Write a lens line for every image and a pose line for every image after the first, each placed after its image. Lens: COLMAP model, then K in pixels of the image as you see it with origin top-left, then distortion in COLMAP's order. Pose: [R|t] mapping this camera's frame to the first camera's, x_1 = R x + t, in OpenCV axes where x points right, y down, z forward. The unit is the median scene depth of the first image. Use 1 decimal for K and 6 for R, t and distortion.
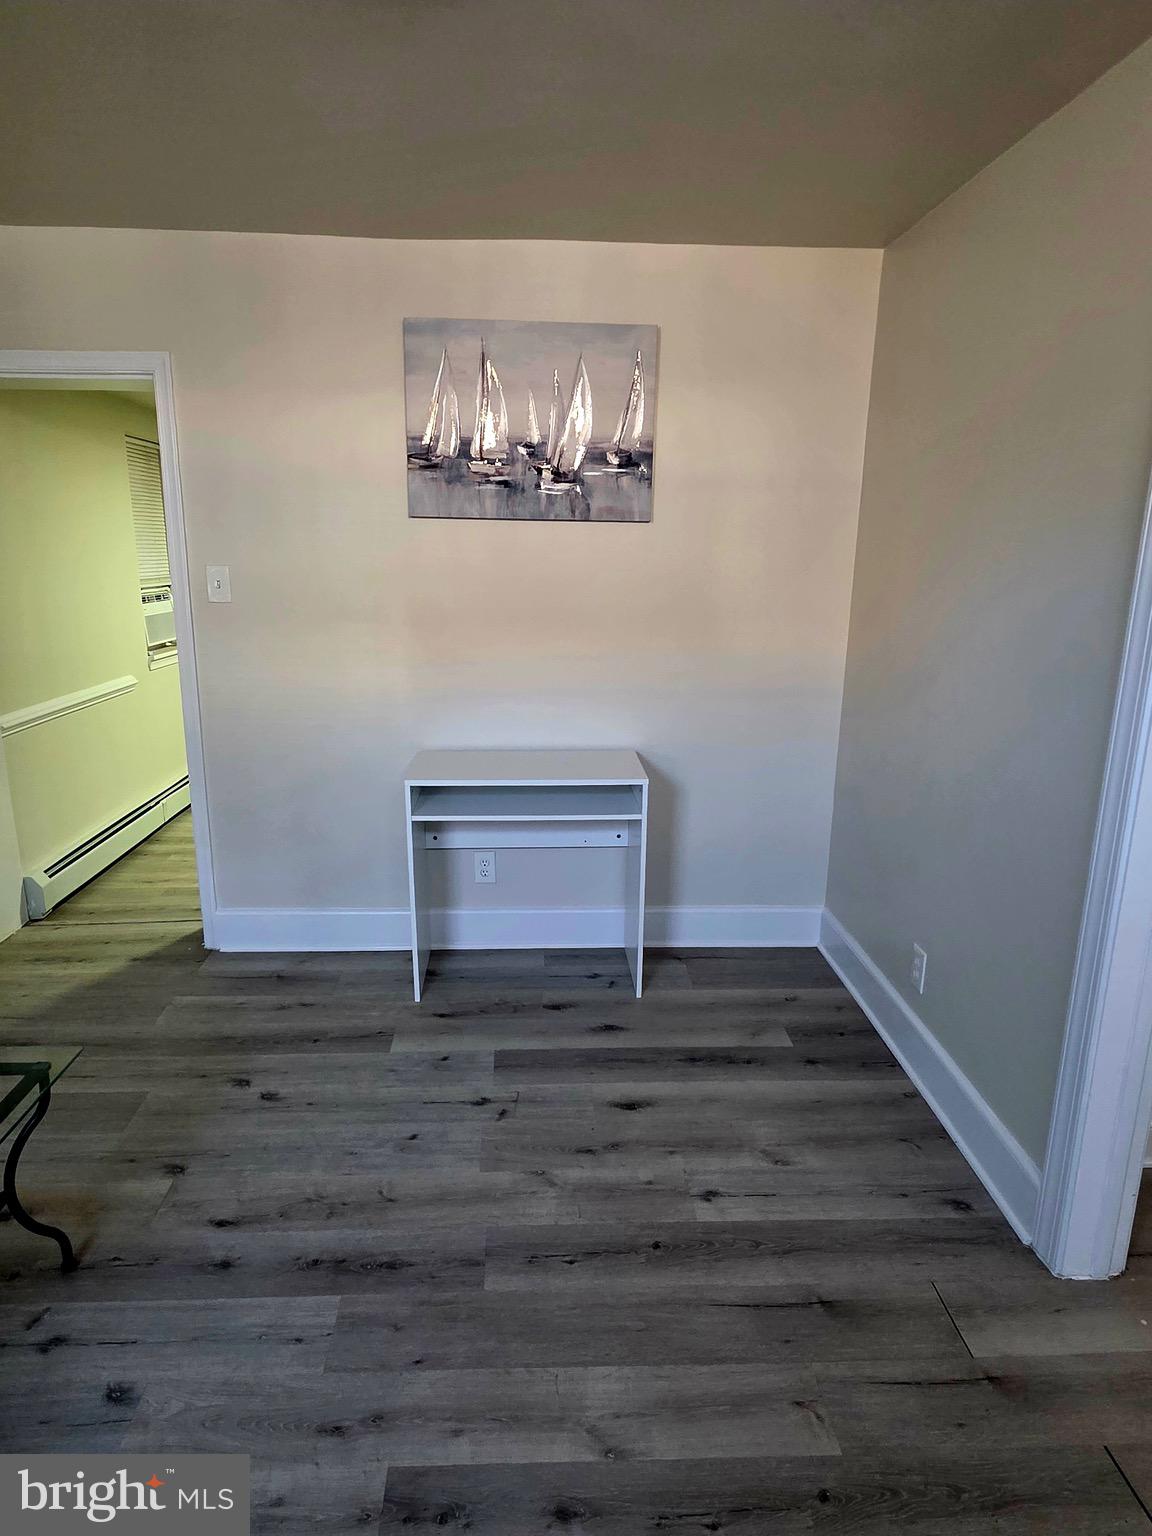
lens RADIAL K [[916.4, 0, 574.2], [0, 916.4, 768.6], [0, 0, 1]] dist [0.001638, -0.000597]
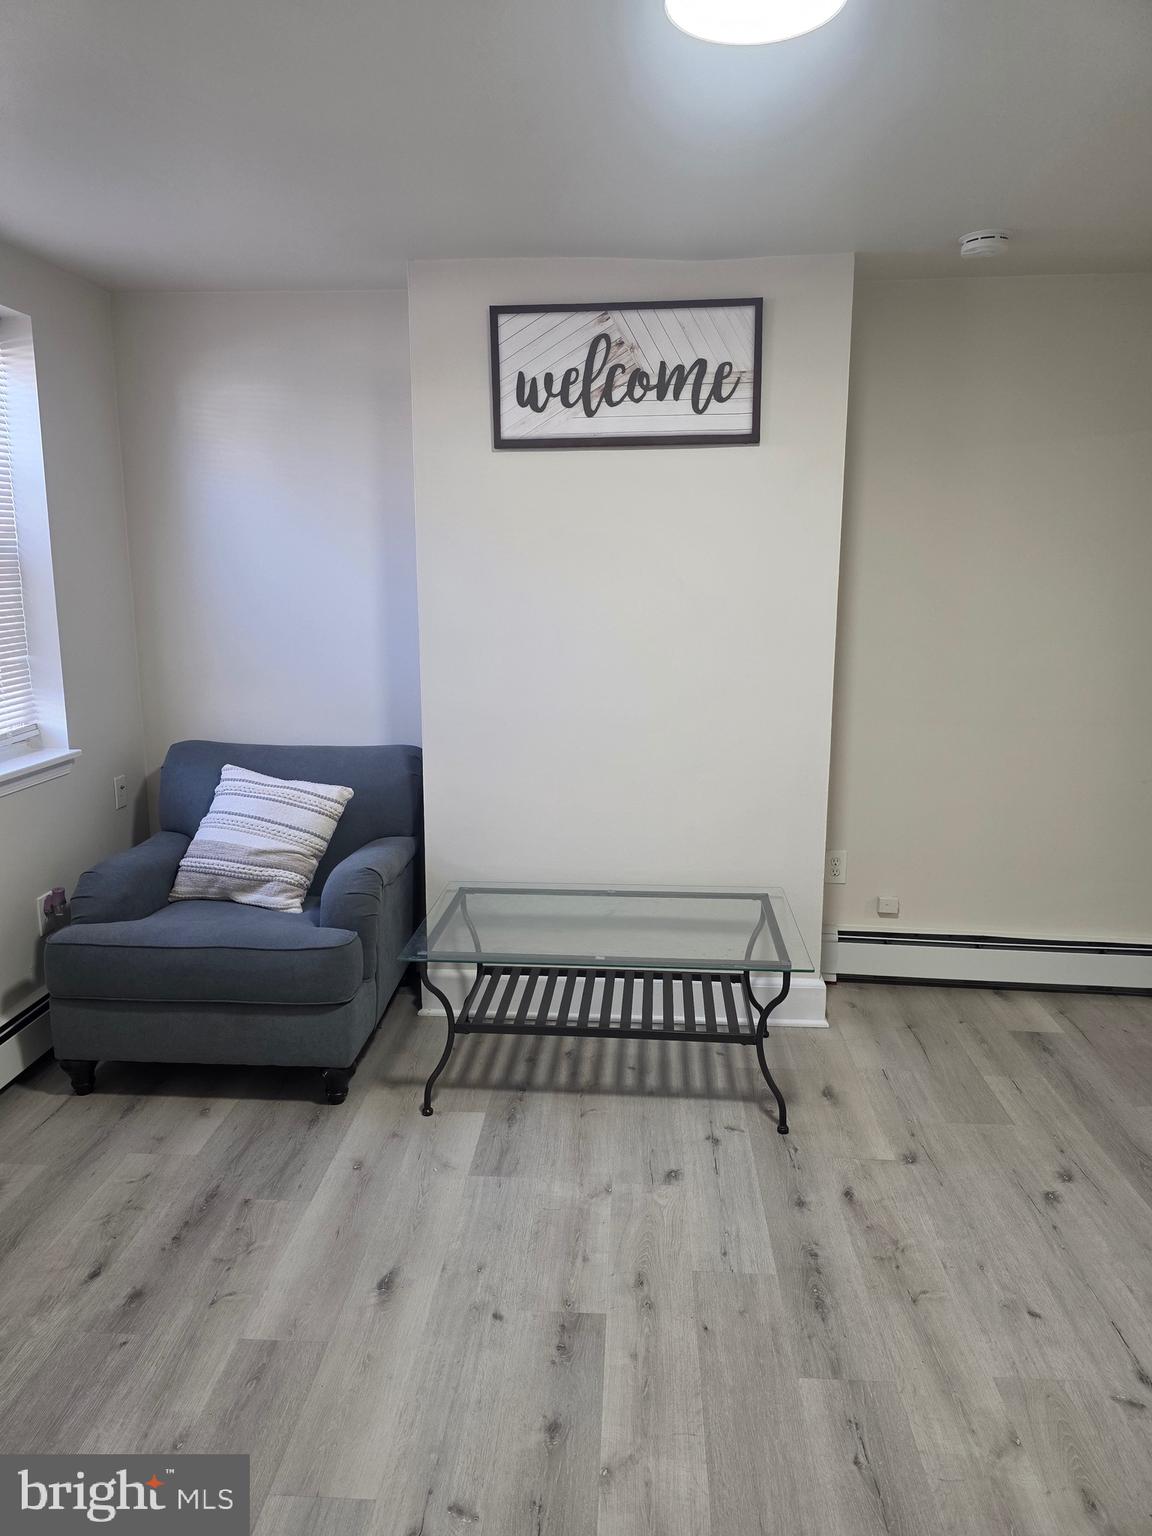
lens RADIAL K [[1036.1, 0, 574.8], [0, 1036.1, 766.9], [0, 0, 1]] dist [-0.009230, -0.005793]
pose [[-0.120822, 0.170387, -0.977942, 0.910724], [-0.240079, 0.950897, 0.195336, -0.175372], [0.963205, 0.258384, -0.073982, 0.766624]]
